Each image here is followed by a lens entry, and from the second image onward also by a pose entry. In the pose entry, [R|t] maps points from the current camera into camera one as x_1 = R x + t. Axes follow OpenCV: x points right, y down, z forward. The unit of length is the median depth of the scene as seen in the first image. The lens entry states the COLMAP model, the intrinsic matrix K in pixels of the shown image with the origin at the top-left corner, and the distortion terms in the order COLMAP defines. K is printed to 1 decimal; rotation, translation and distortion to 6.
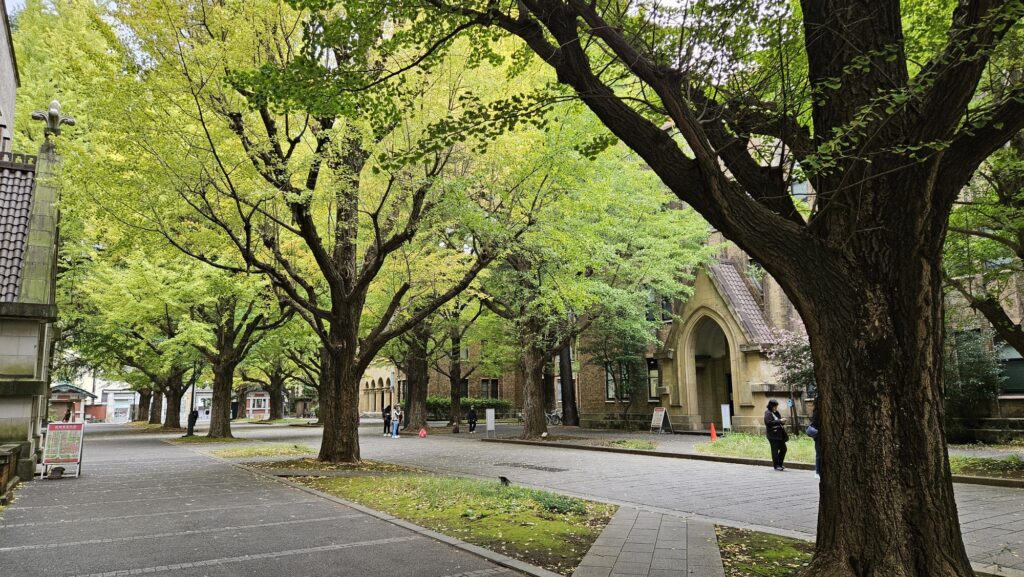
lens RADIAL K [[672.3, 0, 512.0], [0, 672.3, 288.5], [0, 0, 1]] dist [0.064851, -0.051901]
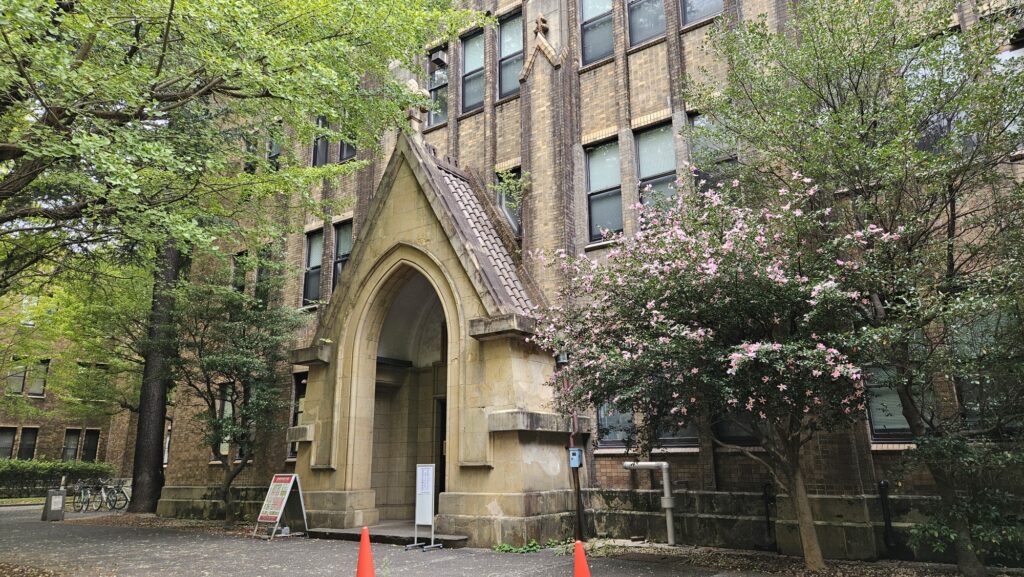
lens RADIAL K [[673.4, 0, 507.0], [0, 673.4, 272.3], [0, 0, 1]] dist [0.068437, -0.052373]
pose [[0.927701, 0.101641, 0.359221, 0.185160], [-0.061148, 0.990599, -0.122373, 0.095406], [-0.368282, 0.091560, 0.925195, 0.545077]]
